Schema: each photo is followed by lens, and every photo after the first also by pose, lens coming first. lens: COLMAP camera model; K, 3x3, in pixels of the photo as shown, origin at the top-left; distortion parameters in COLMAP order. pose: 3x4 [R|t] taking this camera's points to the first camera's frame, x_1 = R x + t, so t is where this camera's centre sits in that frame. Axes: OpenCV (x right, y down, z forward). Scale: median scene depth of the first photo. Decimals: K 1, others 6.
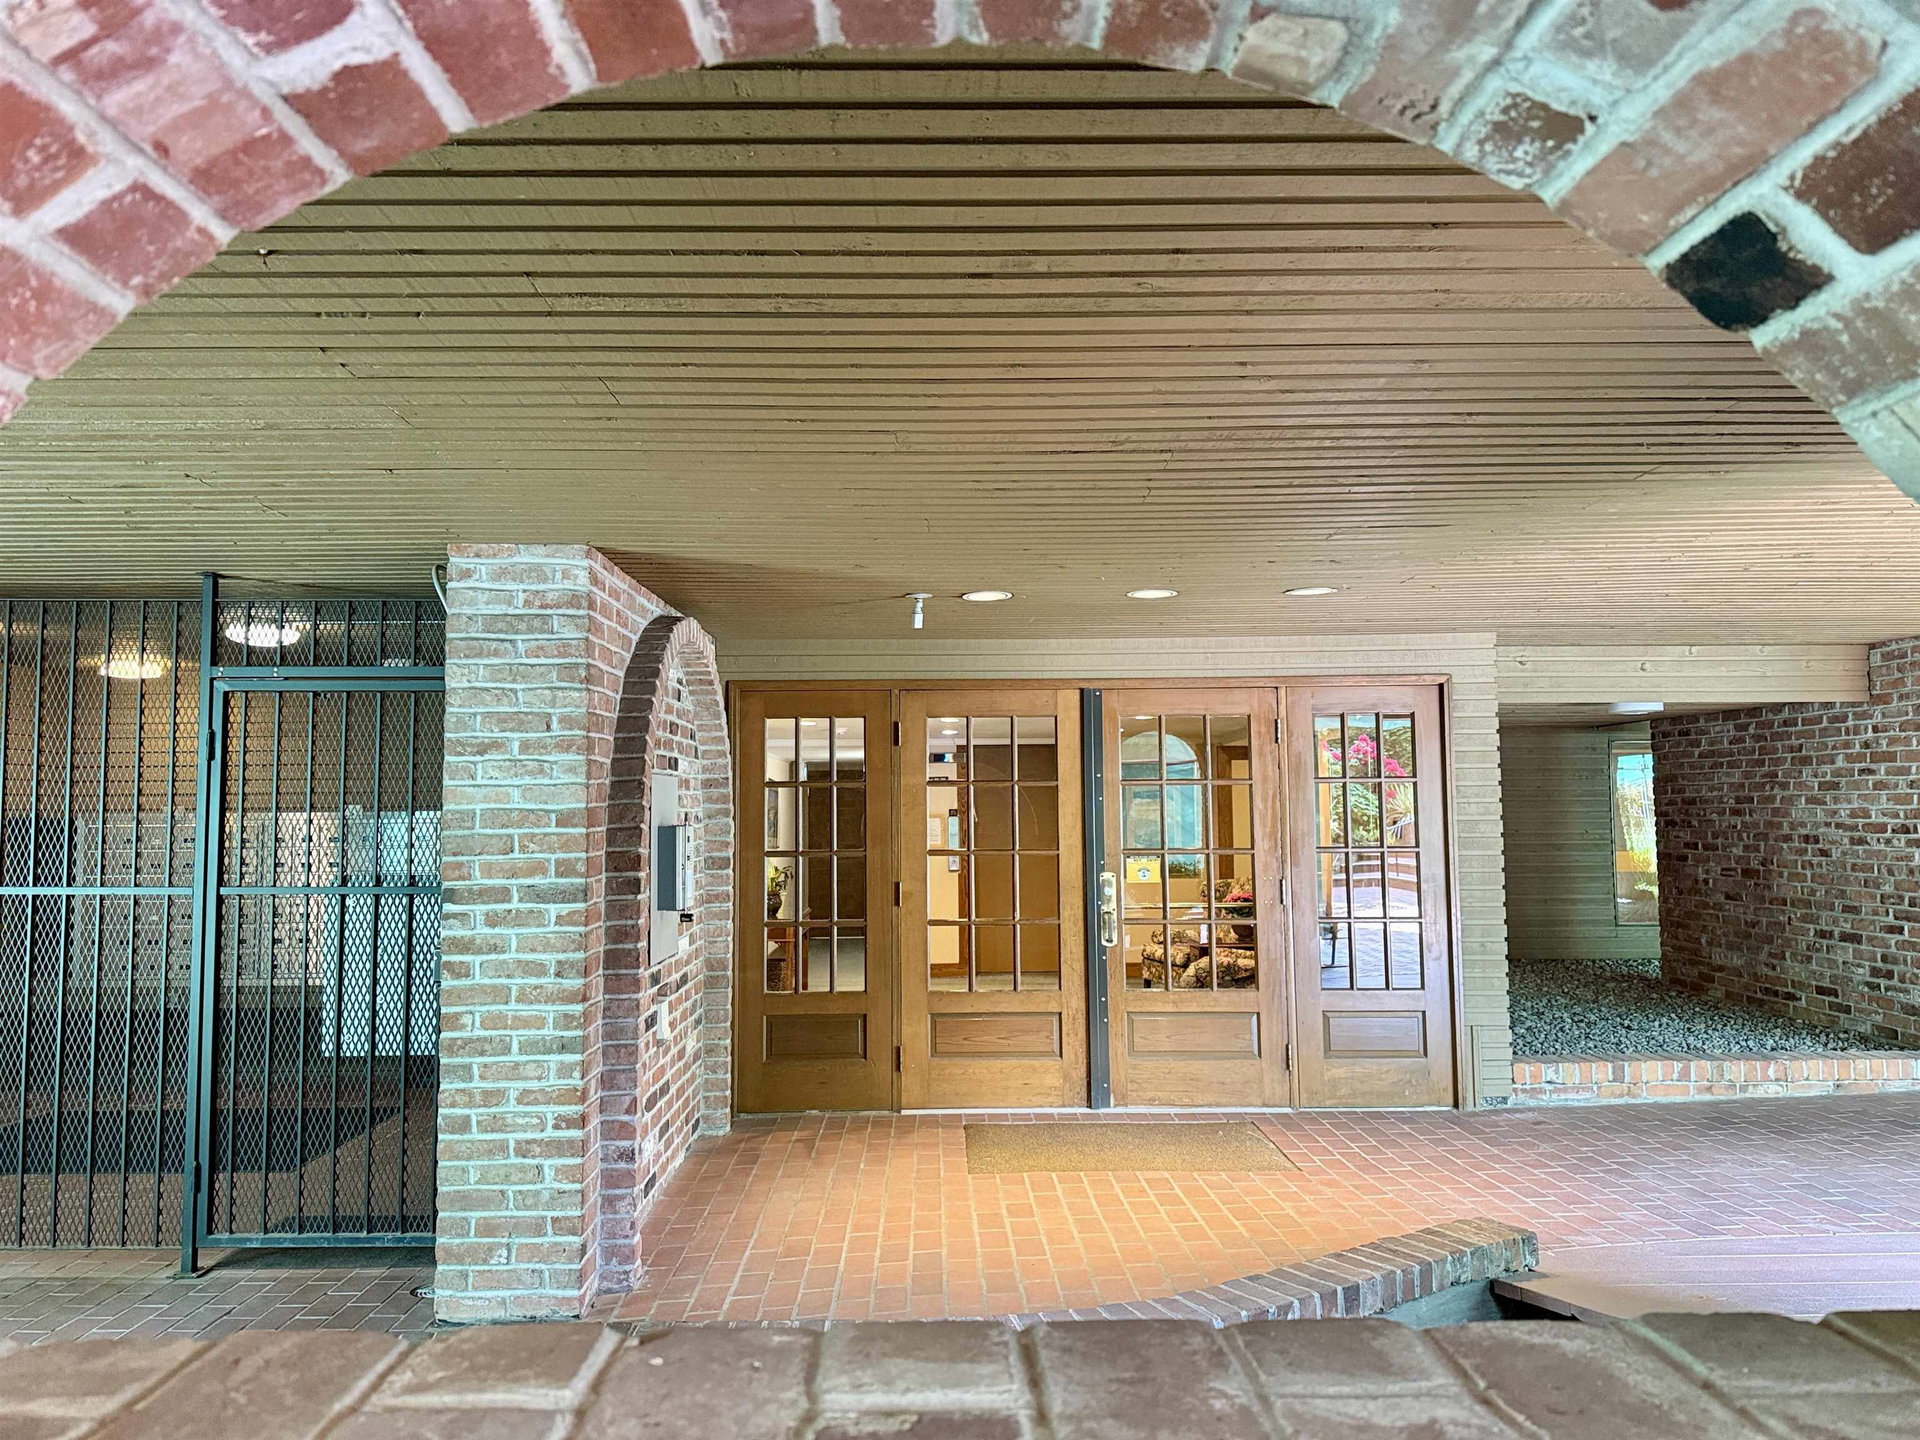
lens RADIAL K [[1326.5, 0, 960.0], [0, 1326.5, 720.0], [0, 0, 1]] dist [0.076366, -0.000882]
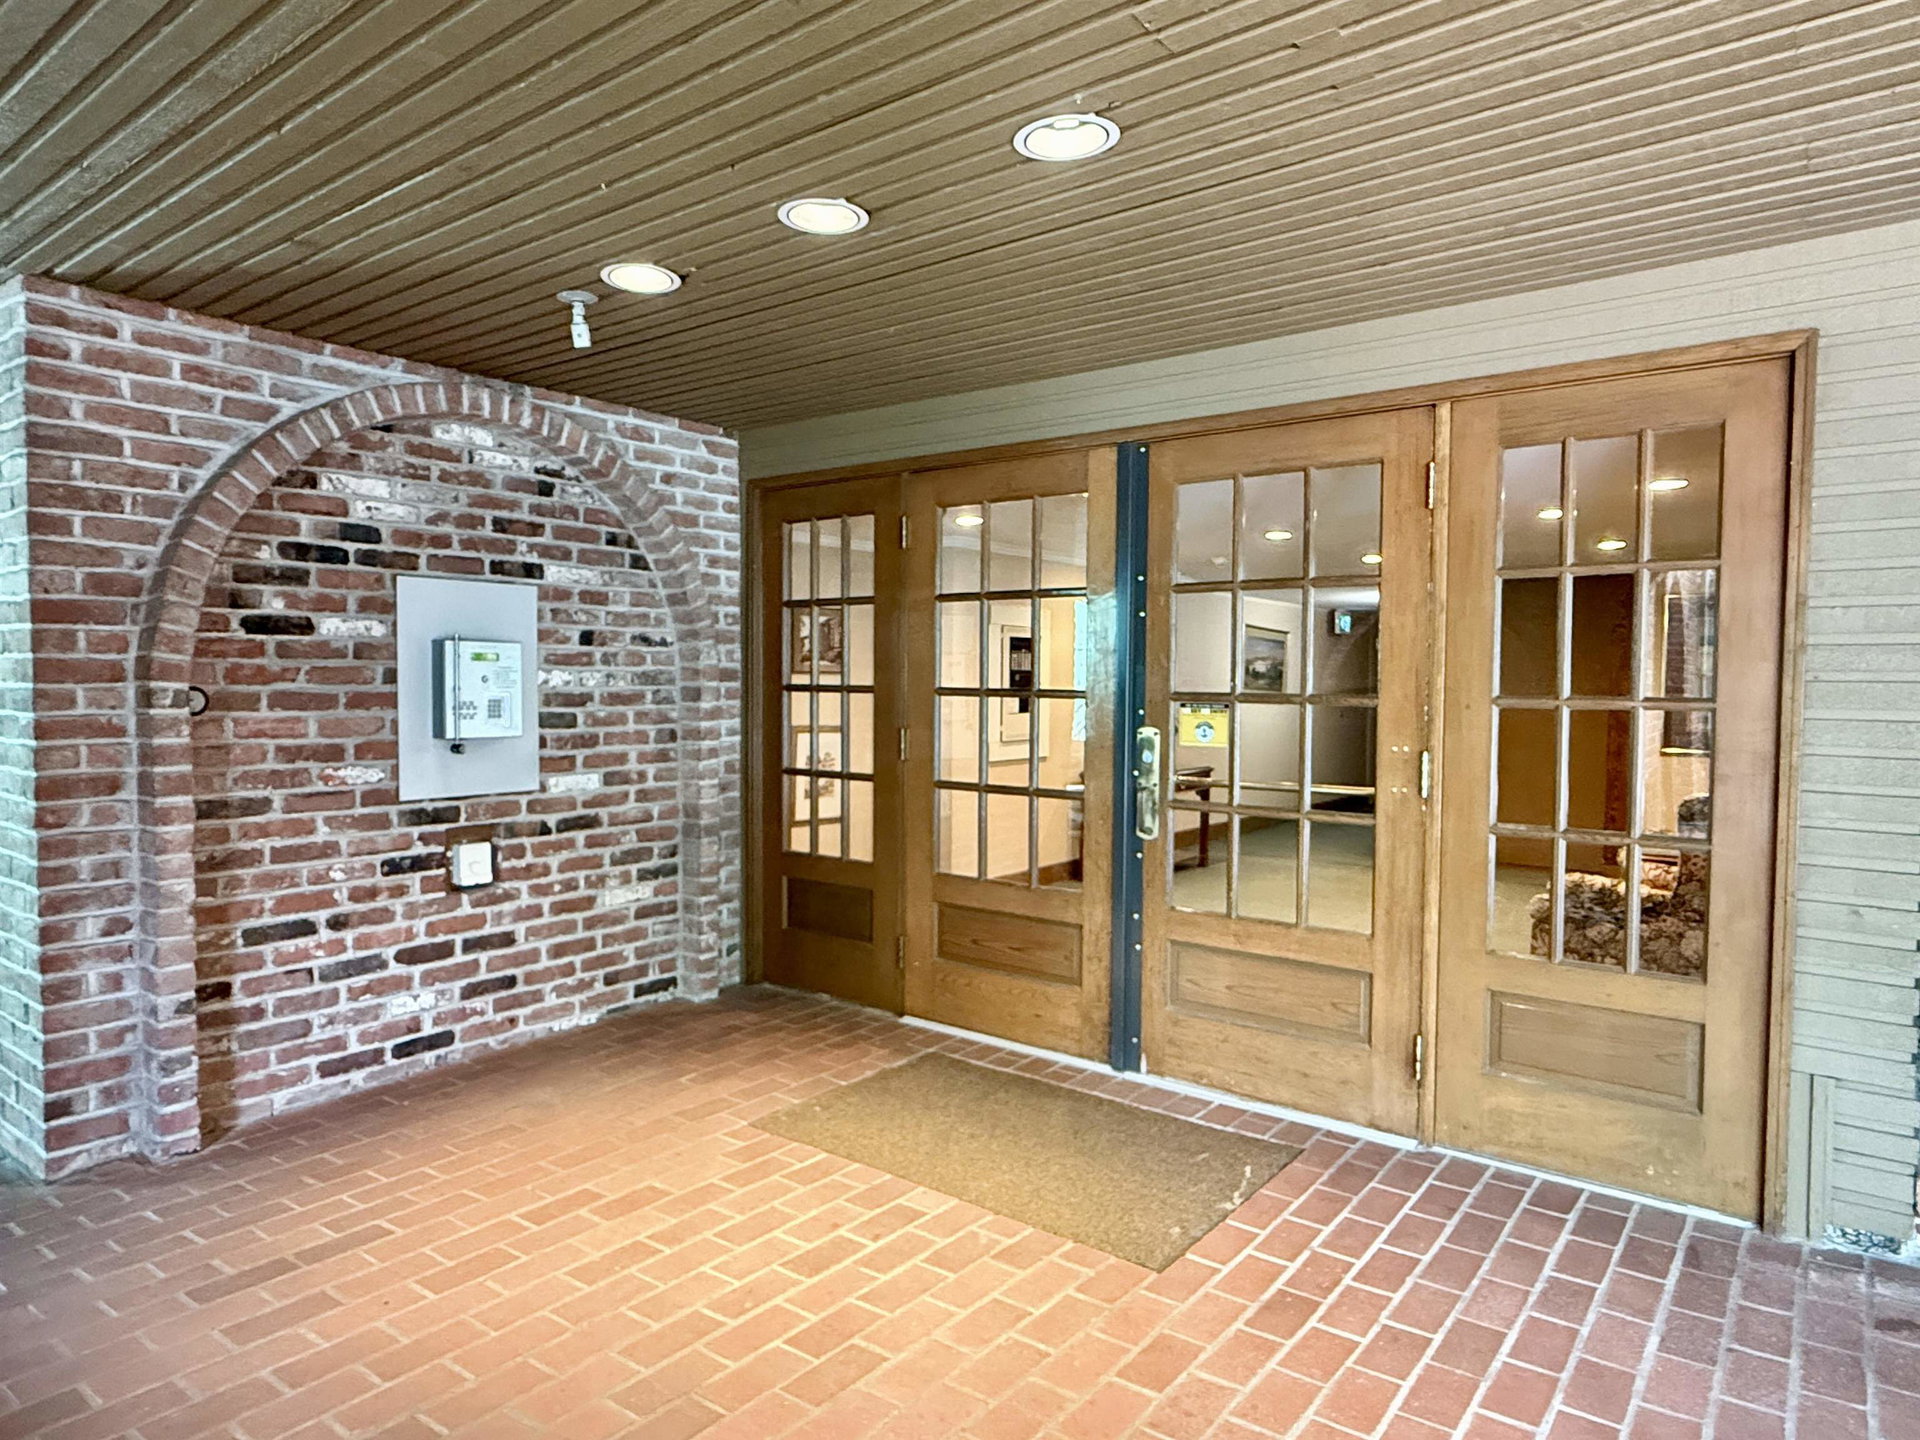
lens RADIAL K [[1154.7, 0, 960.0], [0, 1154.7, 720.0], [0, 0, 1]] dist [-0.001072, 0.001317]
pose [[0.782375, 0.039716, -0.621540, 0.393875], [0.024210, 0.995271, 0.094072, 0.055918], [0.622337, -0.088647, 0.777714, 0.506649]]
